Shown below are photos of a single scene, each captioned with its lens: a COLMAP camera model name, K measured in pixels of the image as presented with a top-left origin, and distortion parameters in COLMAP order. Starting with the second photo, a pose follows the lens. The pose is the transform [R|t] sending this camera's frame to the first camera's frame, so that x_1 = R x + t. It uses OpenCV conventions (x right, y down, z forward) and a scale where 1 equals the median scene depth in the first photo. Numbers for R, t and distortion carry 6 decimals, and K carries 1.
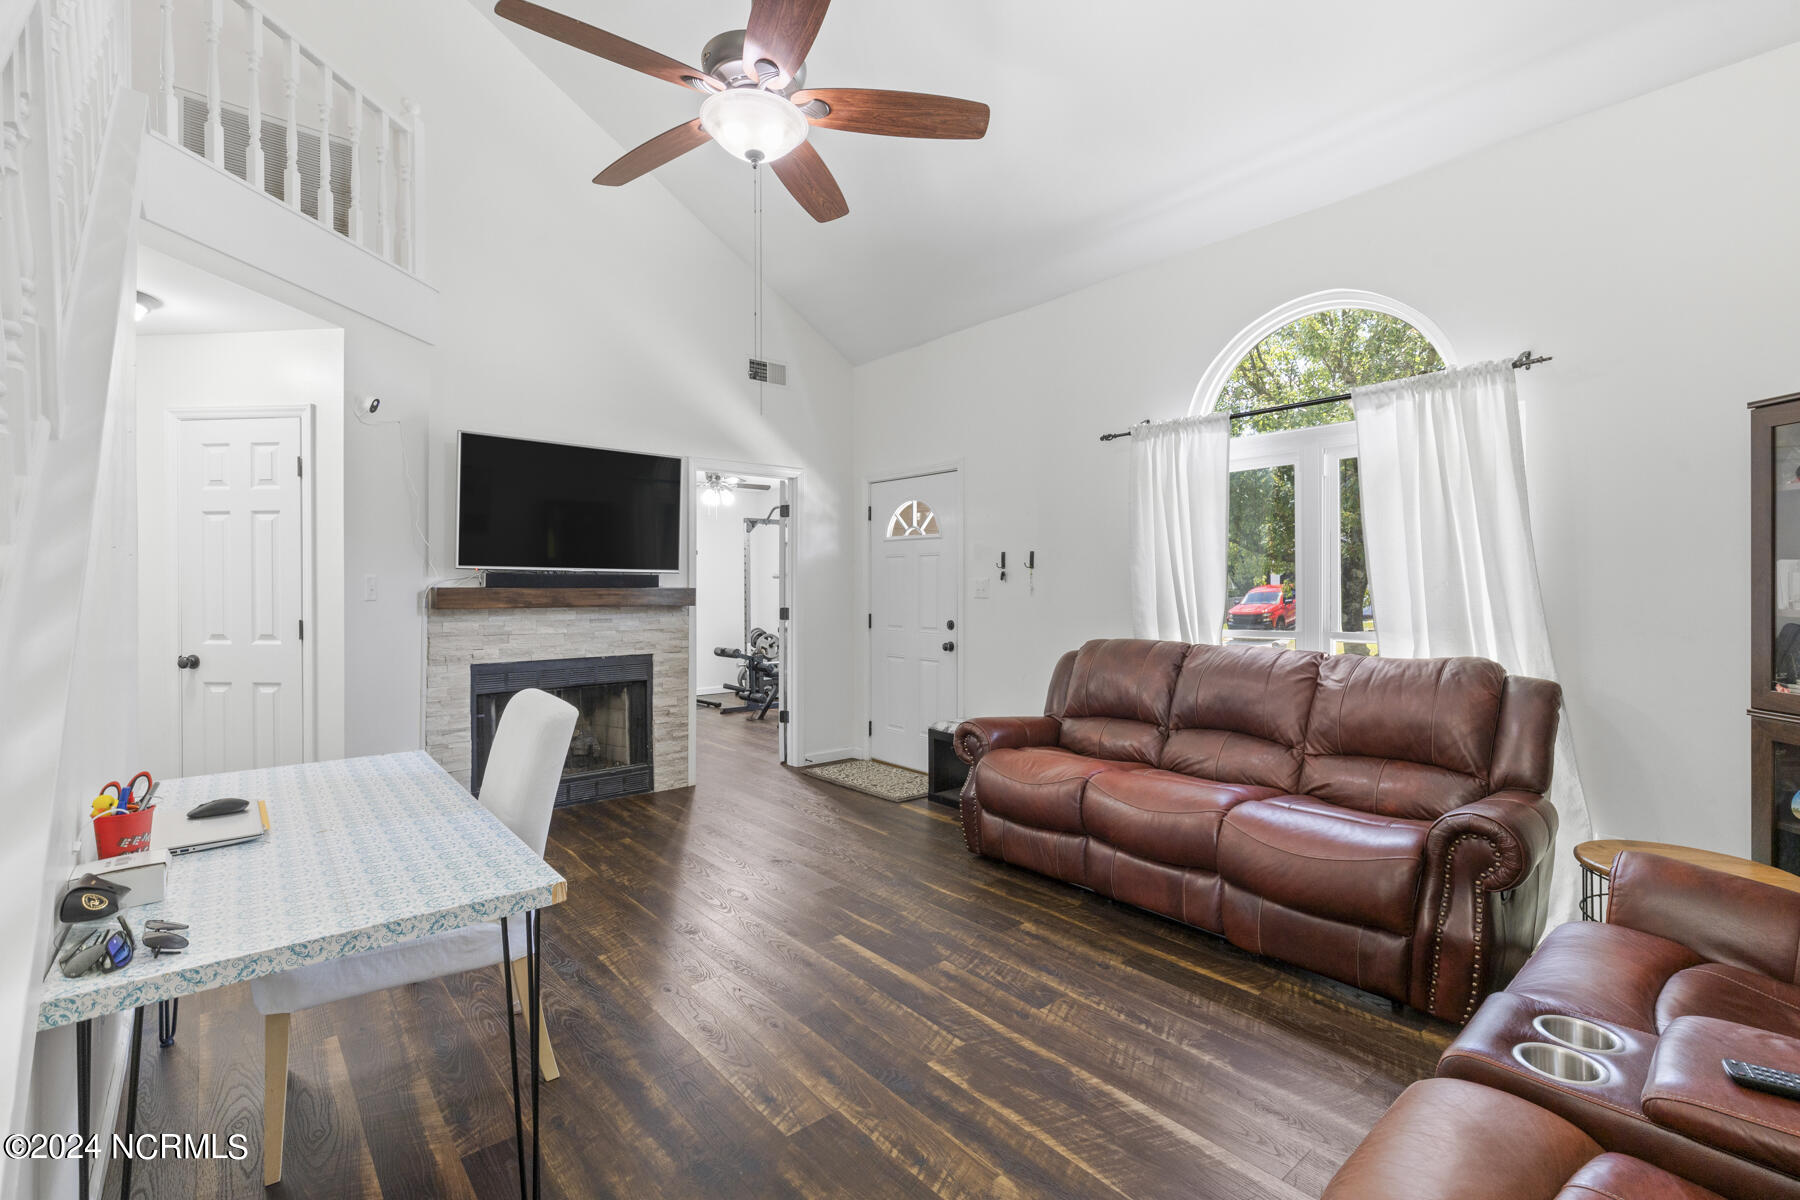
lens RADIAL K [[821.7, 0, 901.7], [0, 821.7, 581.9], [0, 0, 1]] dist [0.007225, -0.000128]
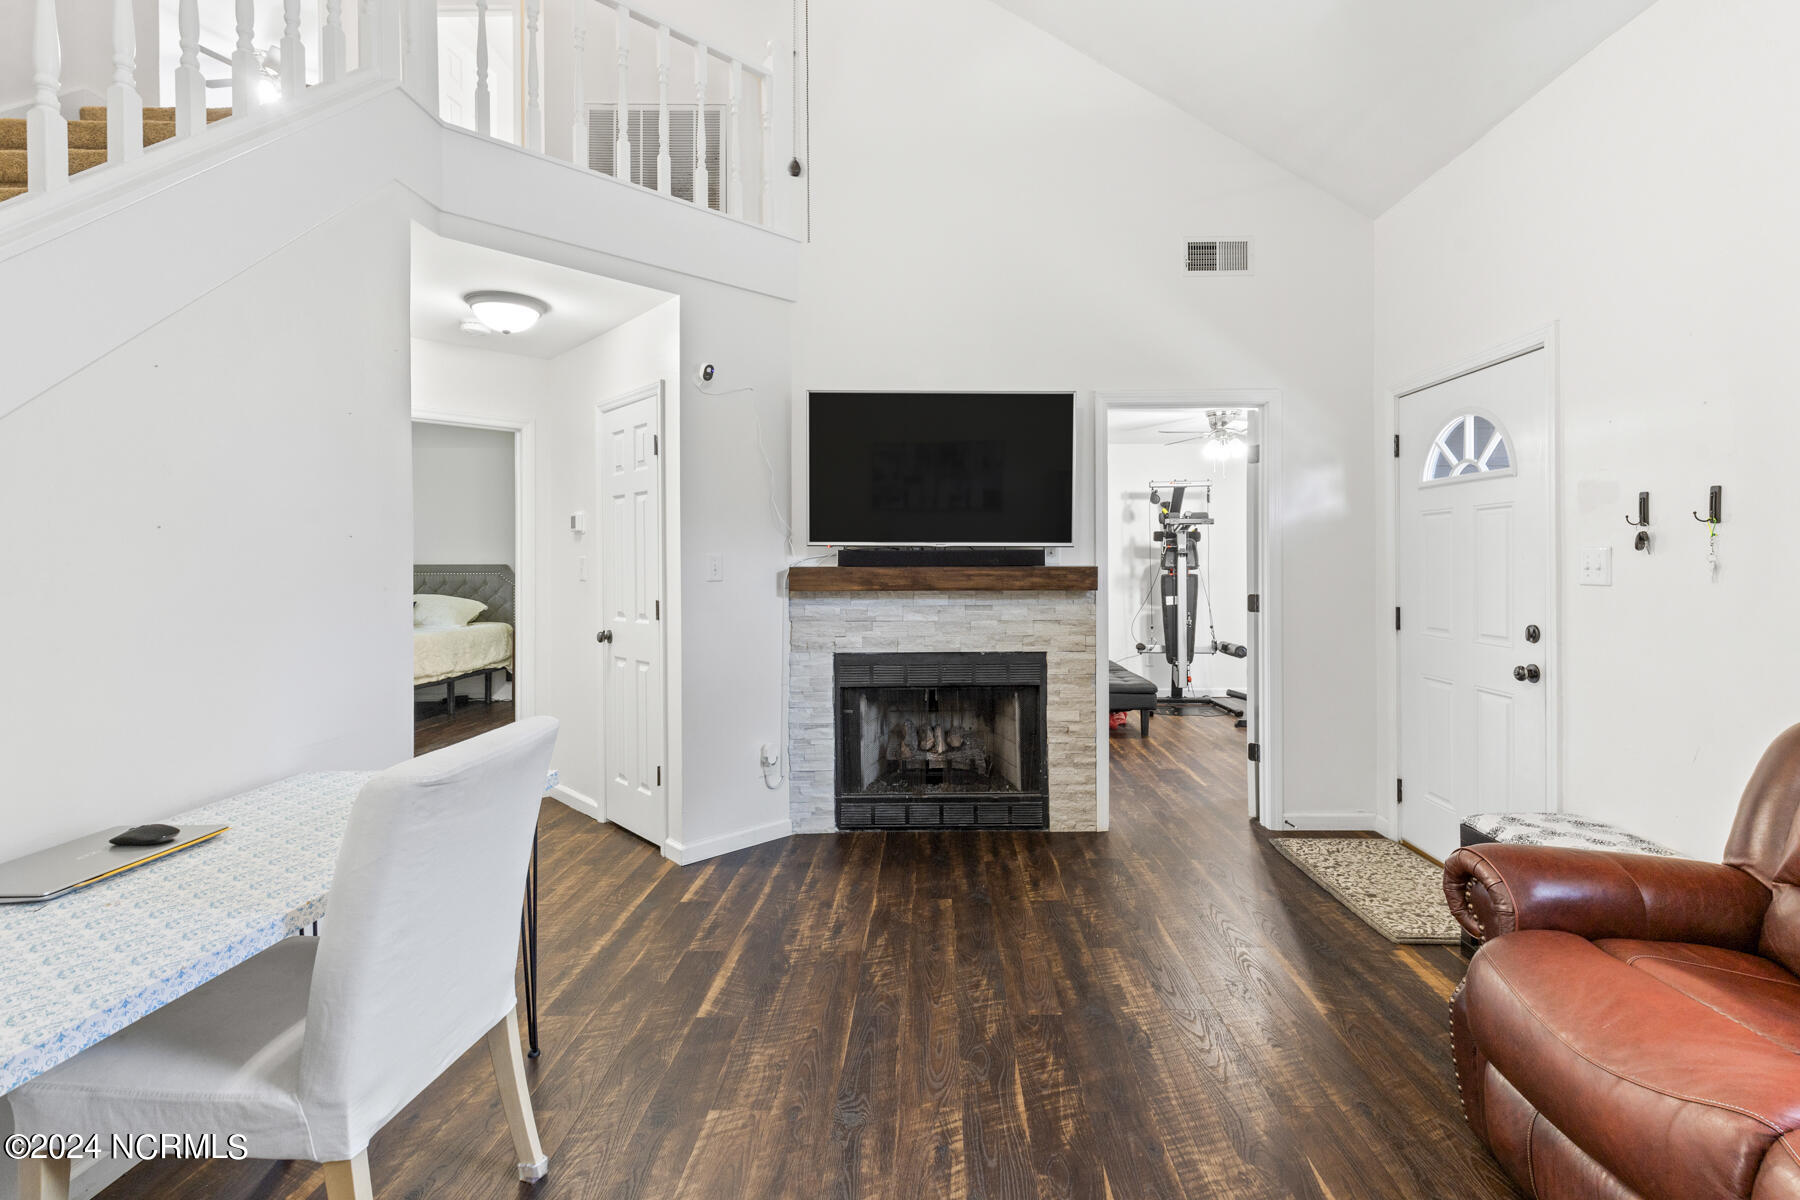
lens RADIAL K [[831.4, 0, 934.3], [0, 831.4, 561.2], [0, 0, 1]] dist [0.013657, -0.000443]
pose [[0.756337, -0.005762, -0.654156, 0.145704], [0.008045, 0.999968, 0.000494, 0.001356], [0.654132, -0.005637, 0.756359, 0.385064]]
